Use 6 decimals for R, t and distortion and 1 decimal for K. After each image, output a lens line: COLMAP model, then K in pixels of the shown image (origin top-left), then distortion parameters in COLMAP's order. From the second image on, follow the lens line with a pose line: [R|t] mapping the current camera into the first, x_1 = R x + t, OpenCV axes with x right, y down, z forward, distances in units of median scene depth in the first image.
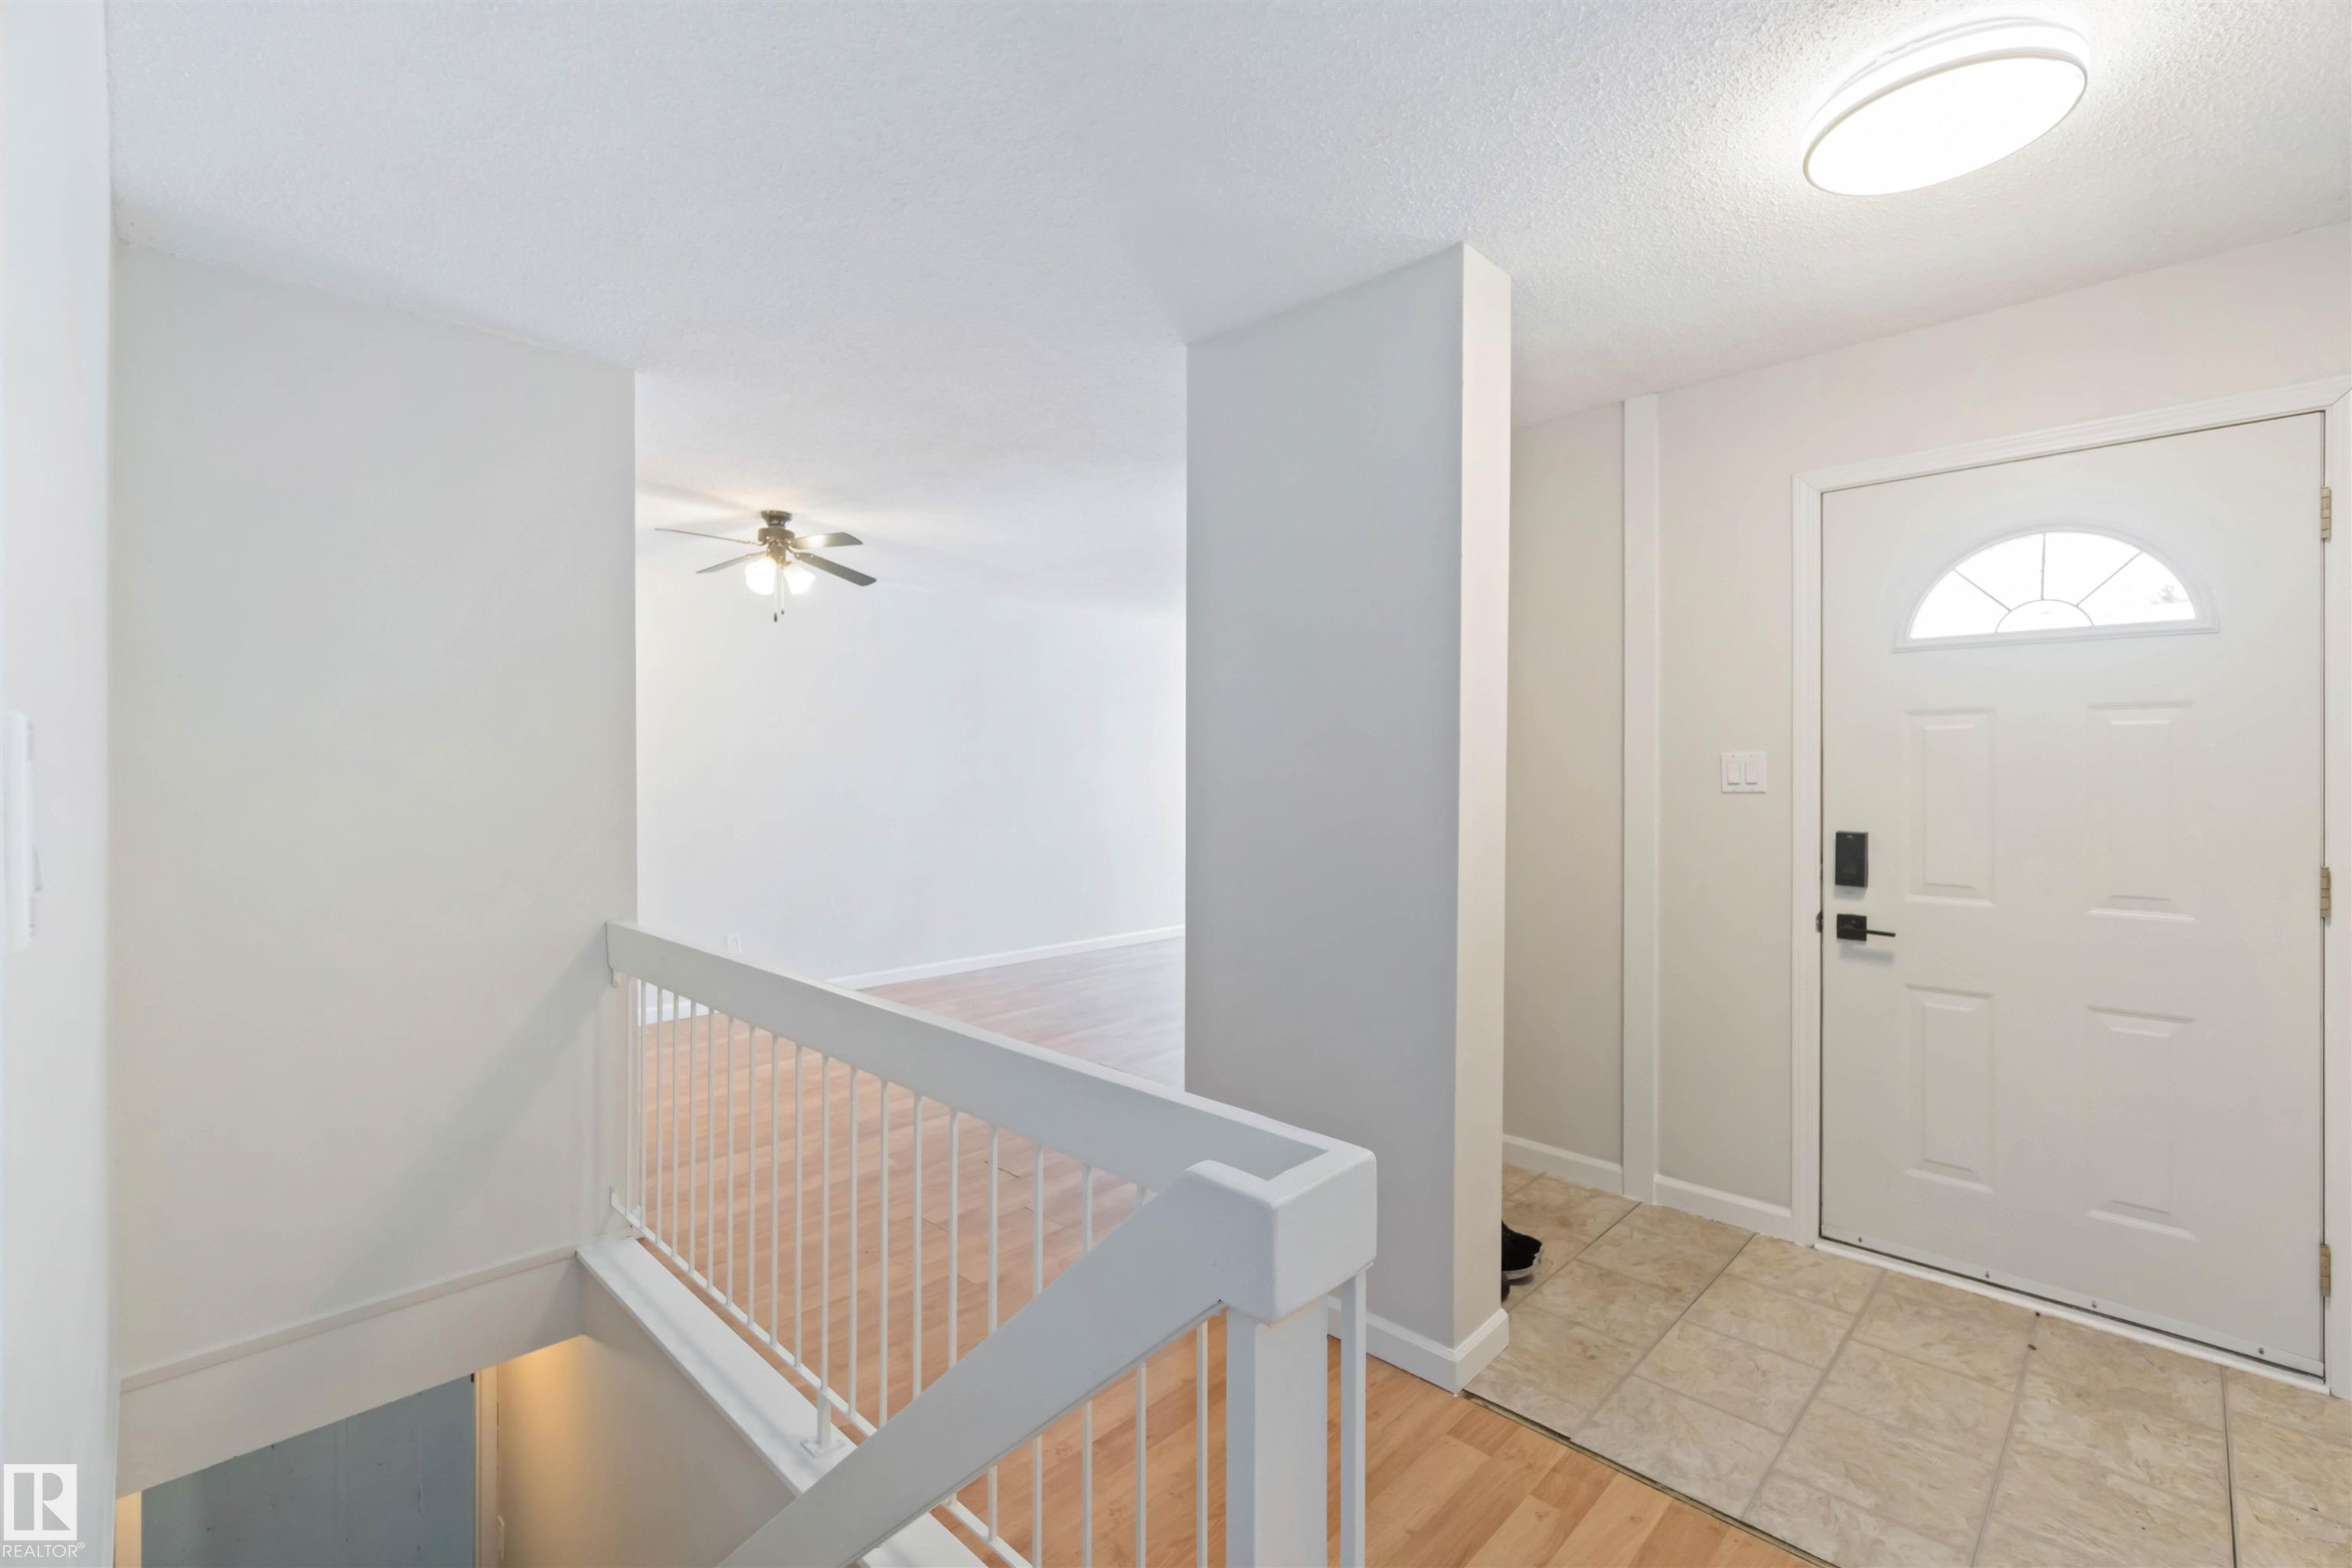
lens RADIAL K [[1020.7, 0, 1165.3], [0, 1020.7, 762.9], [0, 0, 1]] dist [-0.002855, 0.000593]
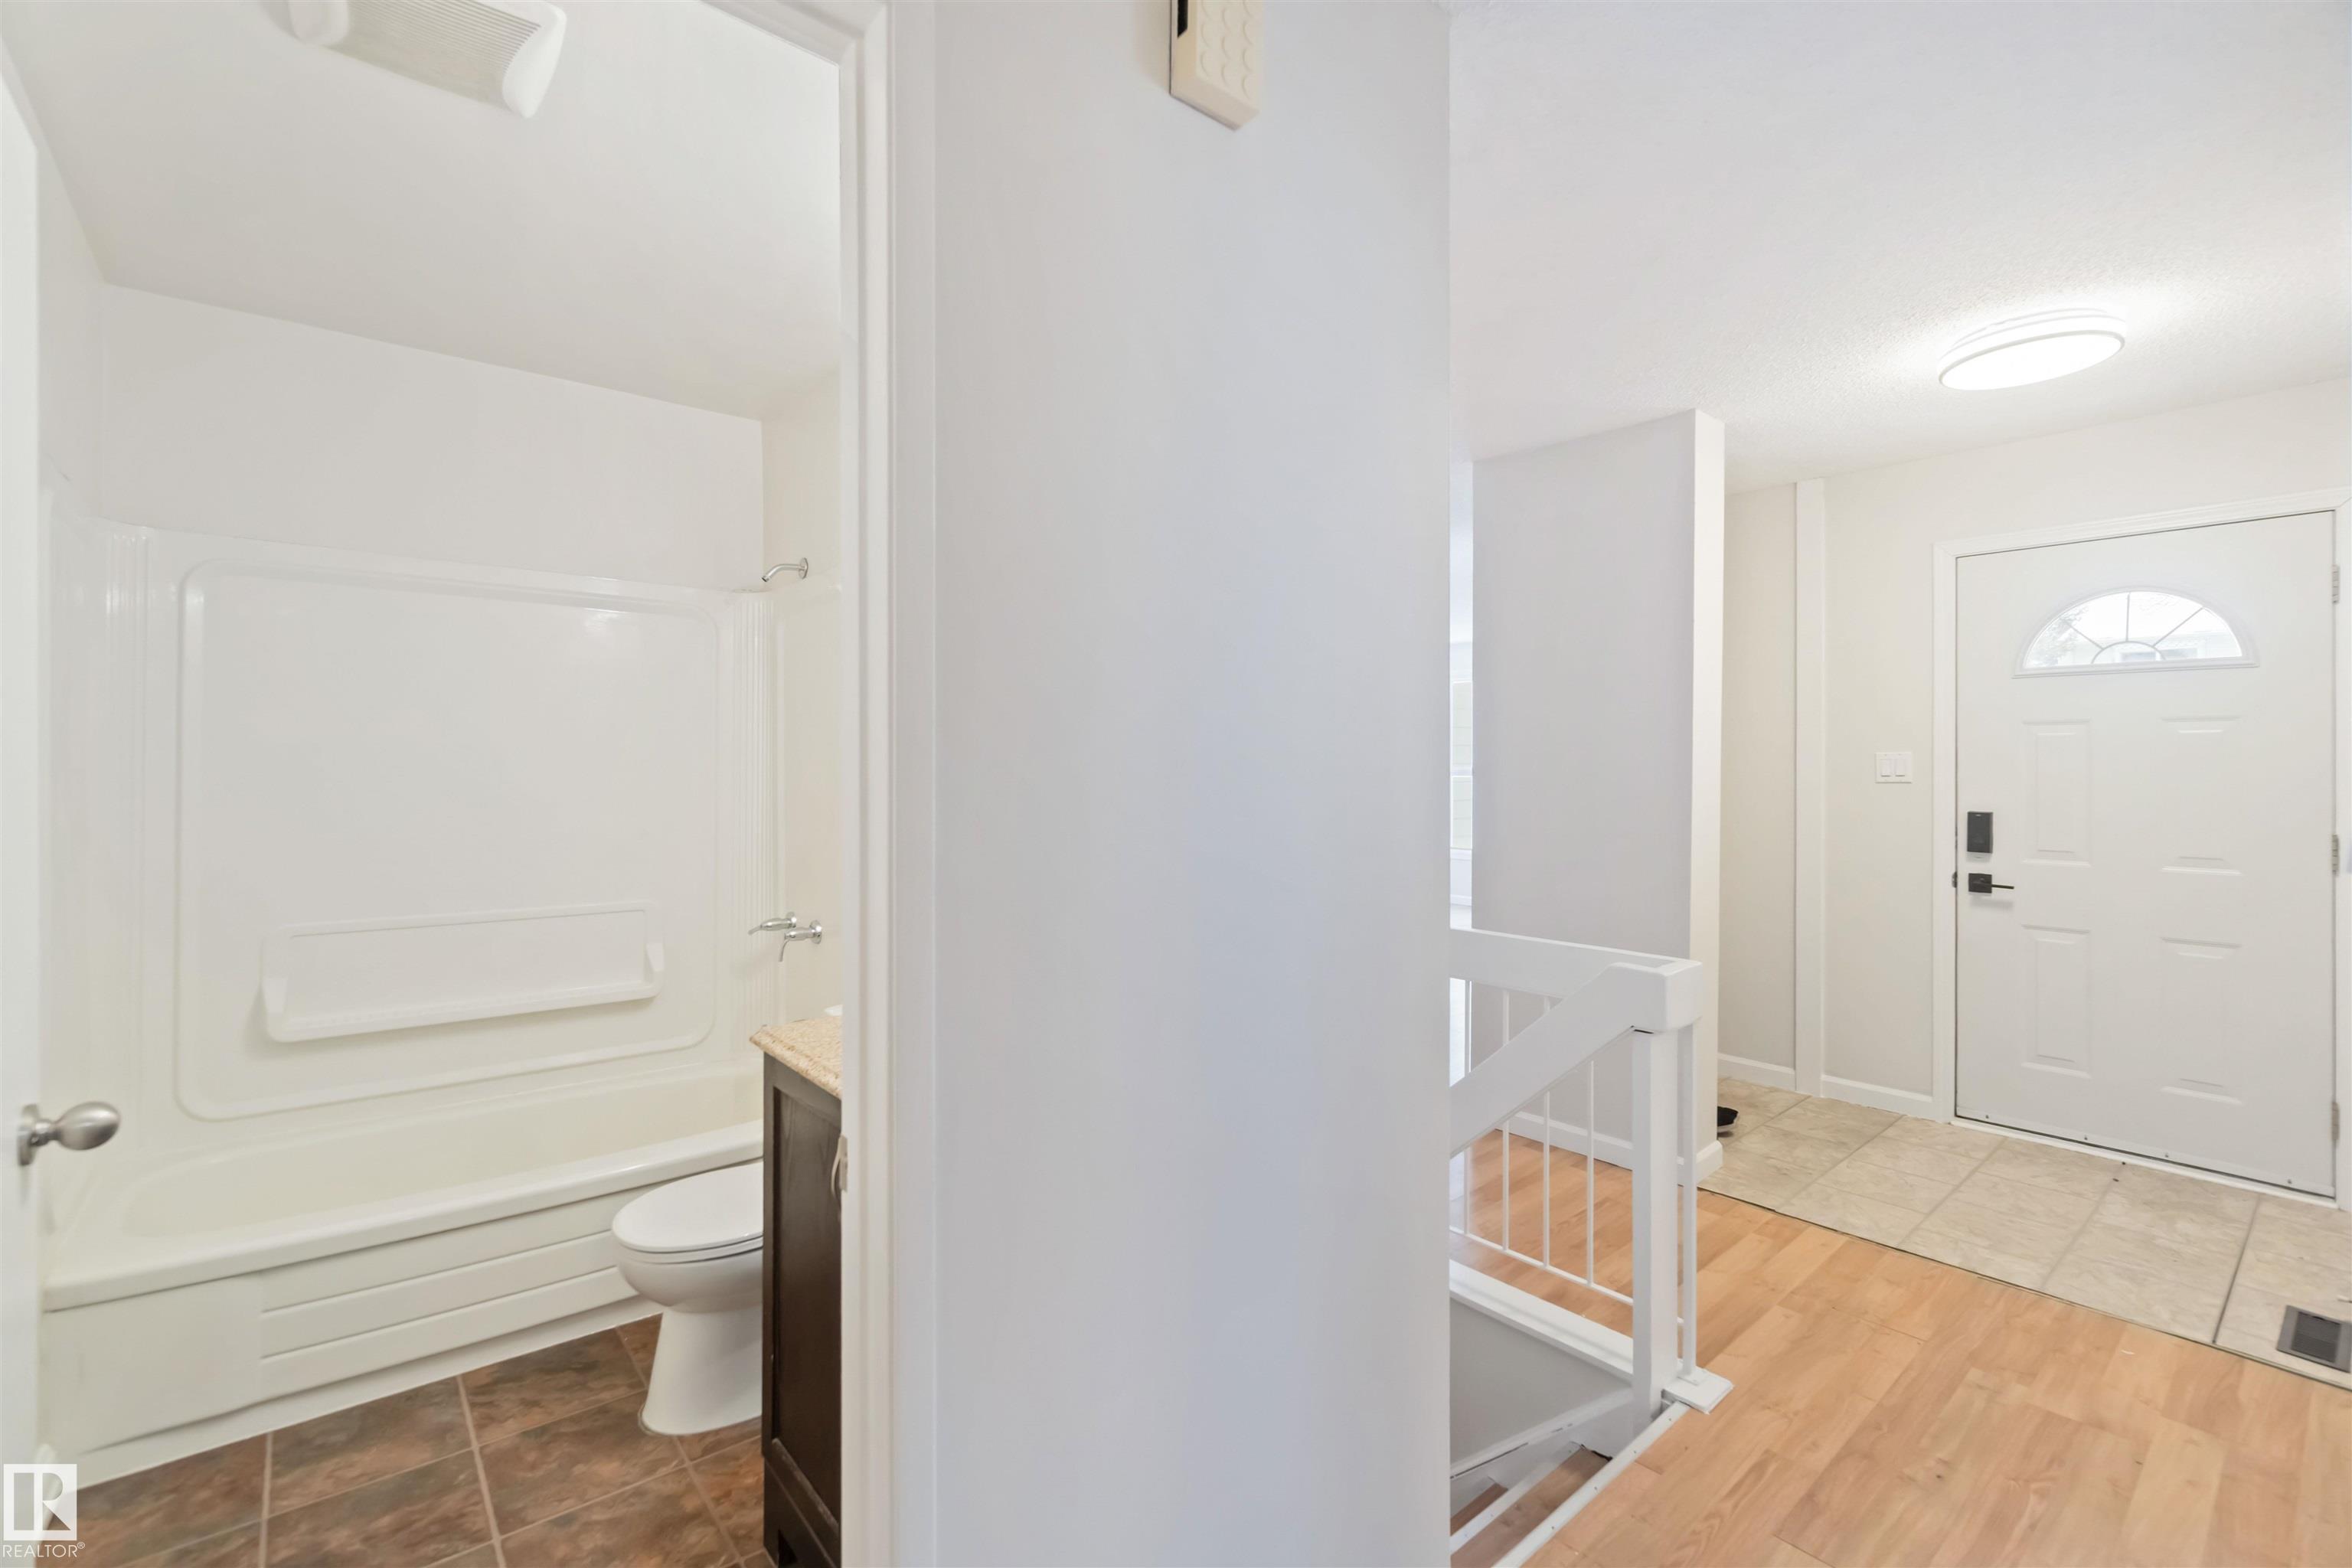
lens RADIAL K [[1020.7, 0, 1172.1], [0, 1020.7, 761.2], [0, 0, 1]] dist [-0.002855, 0.000593]
pose [[0.995654, -0.002208, -0.093100, -0.294634], [0.002629, 0.999987, 0.004393, -0.008522], [0.093089, -0.004619, 0.995647, -0.490705]]
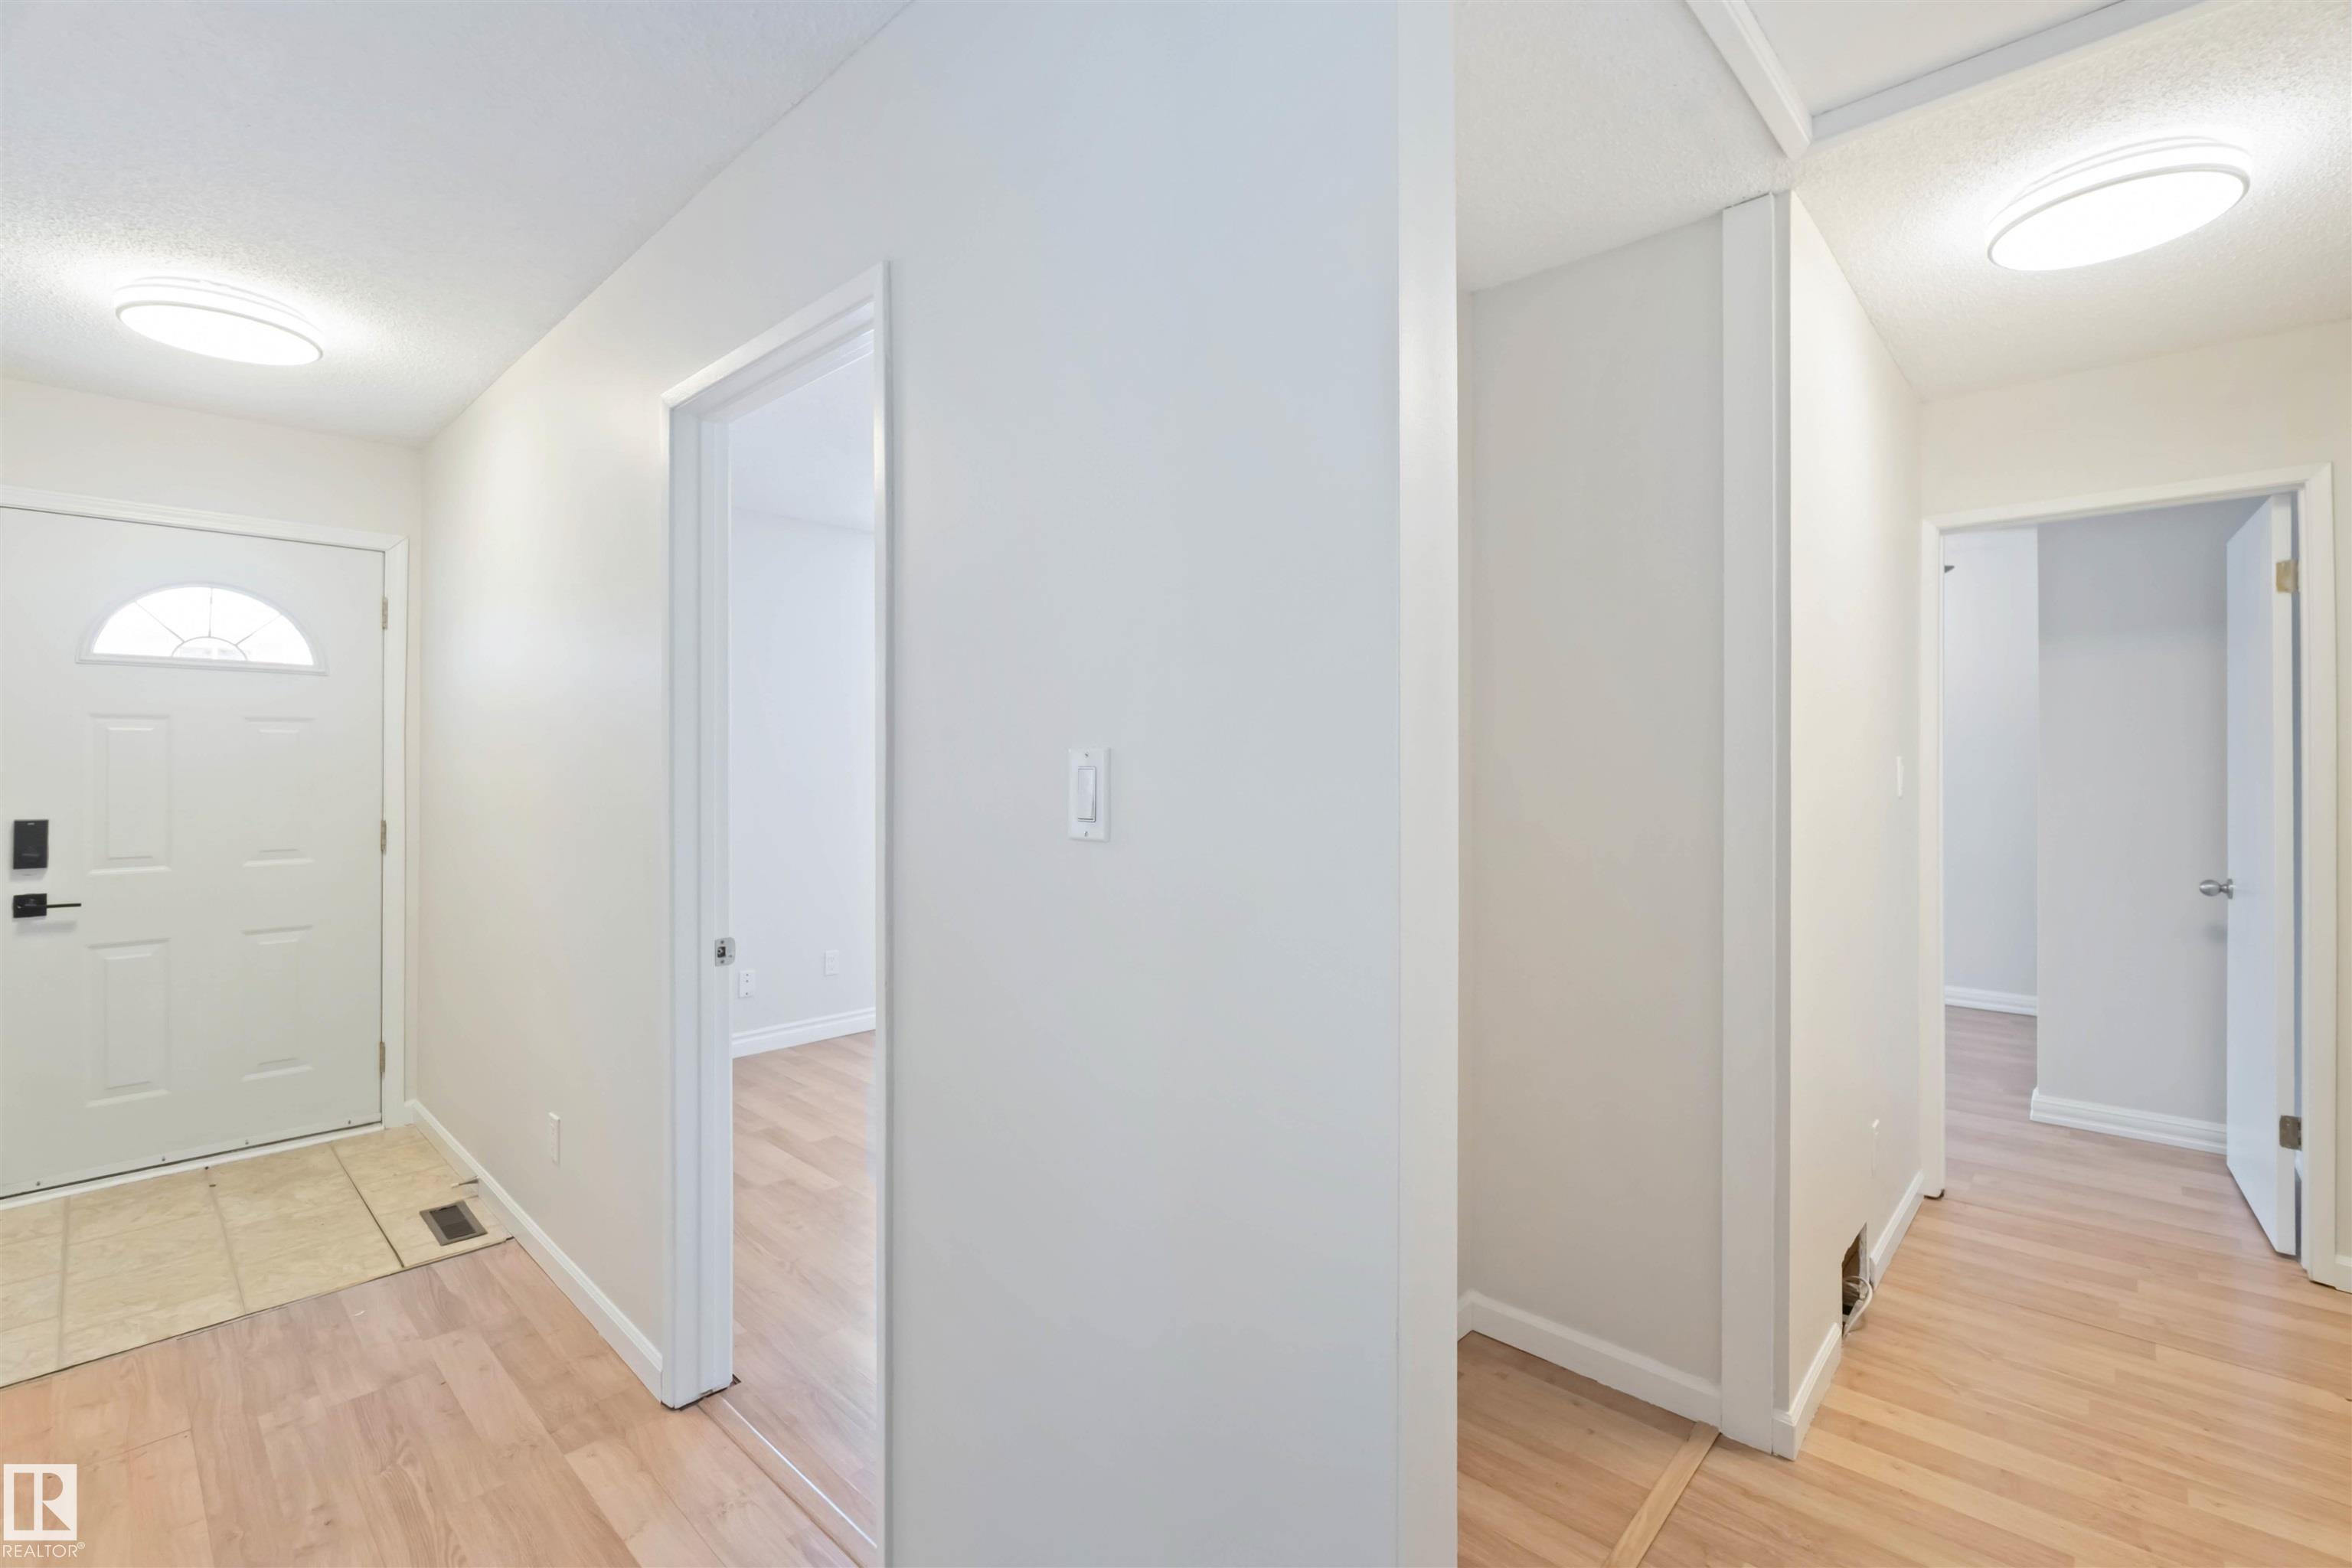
lens RADIAL K [[1020.7, 0, 1170.7], [0, 1020.7, 768.9], [0, 0, 1]] dist [-0.002855, 0.000593]
pose [[-0.027336, -0.009065, 0.999585, -0.531332], [-0.008870, 0.999922, 0.008826, -0.009458], [-0.999587, -0.008625, -0.027414, -0.237864]]
